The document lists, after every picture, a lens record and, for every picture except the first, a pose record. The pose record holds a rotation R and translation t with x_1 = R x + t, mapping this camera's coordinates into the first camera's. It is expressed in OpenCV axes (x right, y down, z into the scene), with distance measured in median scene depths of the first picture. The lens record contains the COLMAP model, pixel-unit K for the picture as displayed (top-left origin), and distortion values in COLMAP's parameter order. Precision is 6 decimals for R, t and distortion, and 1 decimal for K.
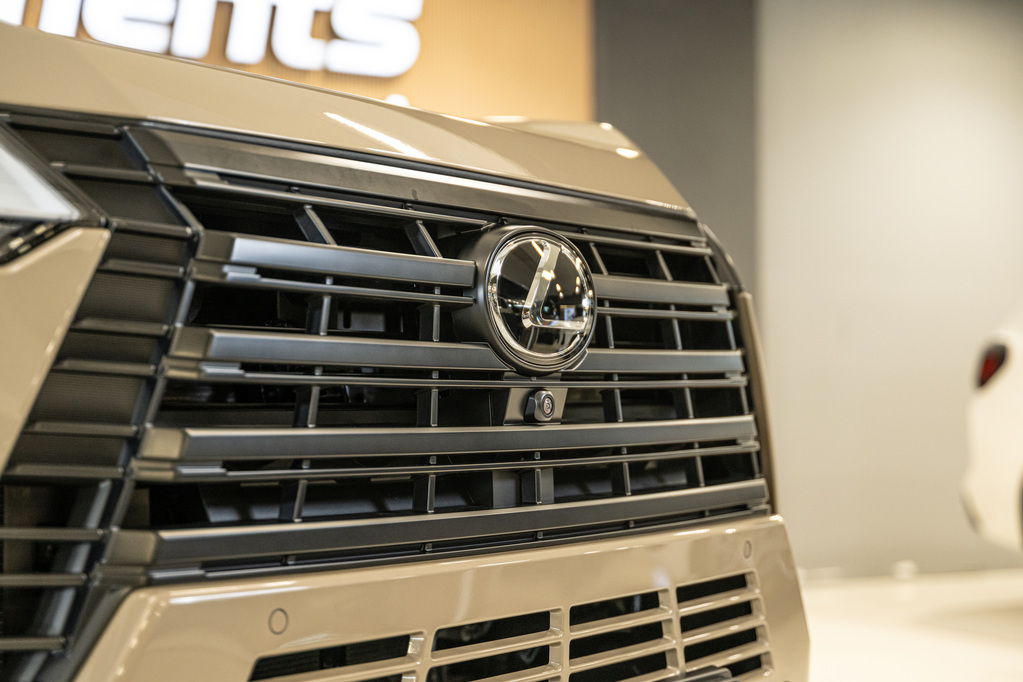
lens RADIAL K [[1749.7, 0, 507.6], [0, 1749.7, 337.1], [0, 0, 1]] dist [-0.058002, 0.000000]
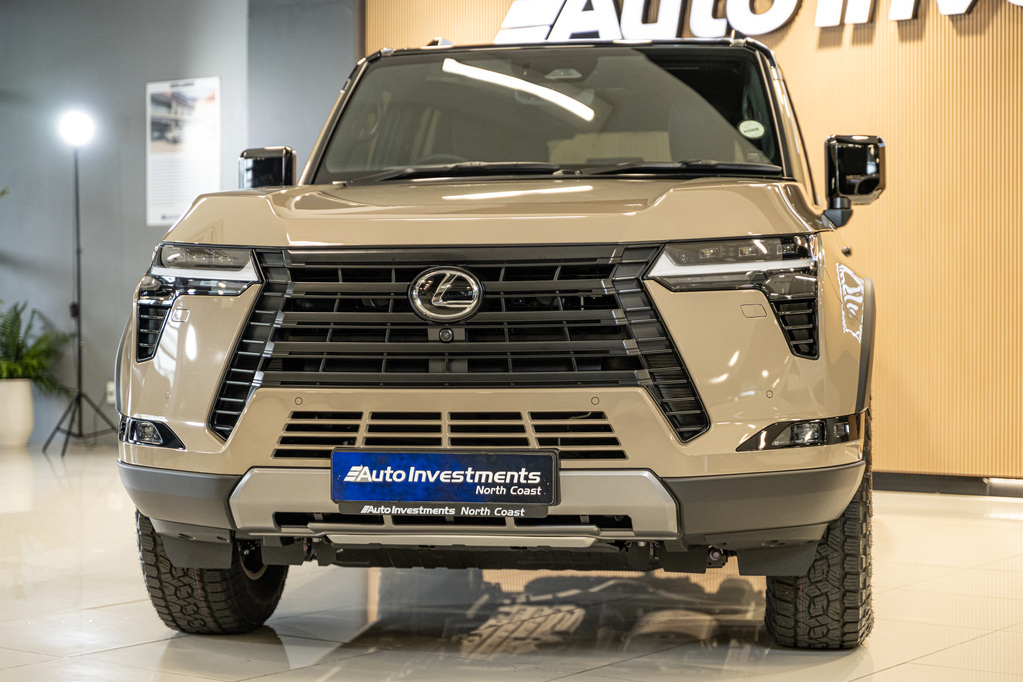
lens RADIAL K [[2016.1, 0, 510.8], [0, 2016.1, 339.2], [0, 0, 1]] dist [-0.050145, 0.000000]
pose [[0.448815, 0.031527, -0.893069, 2.843610], [0.041792, 0.997543, 0.056218, -0.124368], [0.892647, -0.062555, 0.446395, -0.273546]]
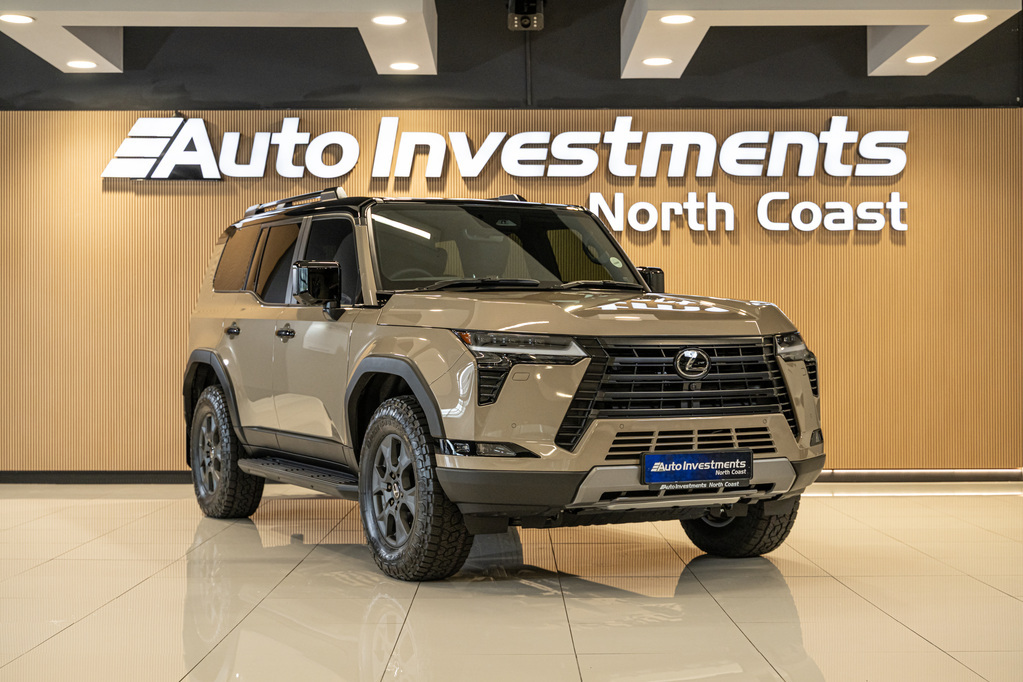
lens RADIAL K [[1580.4, 0, 510.5], [0, 1580.4, 342.7], [0, 0, 1]] dist [0.090919, 0.000000]
pose [[0.891280, 0.013102, -0.453263, 1.539254], [0.011253, 0.998636, 0.050994, -0.306991], [0.453313, -0.050550, 0.889917, -3.057801]]
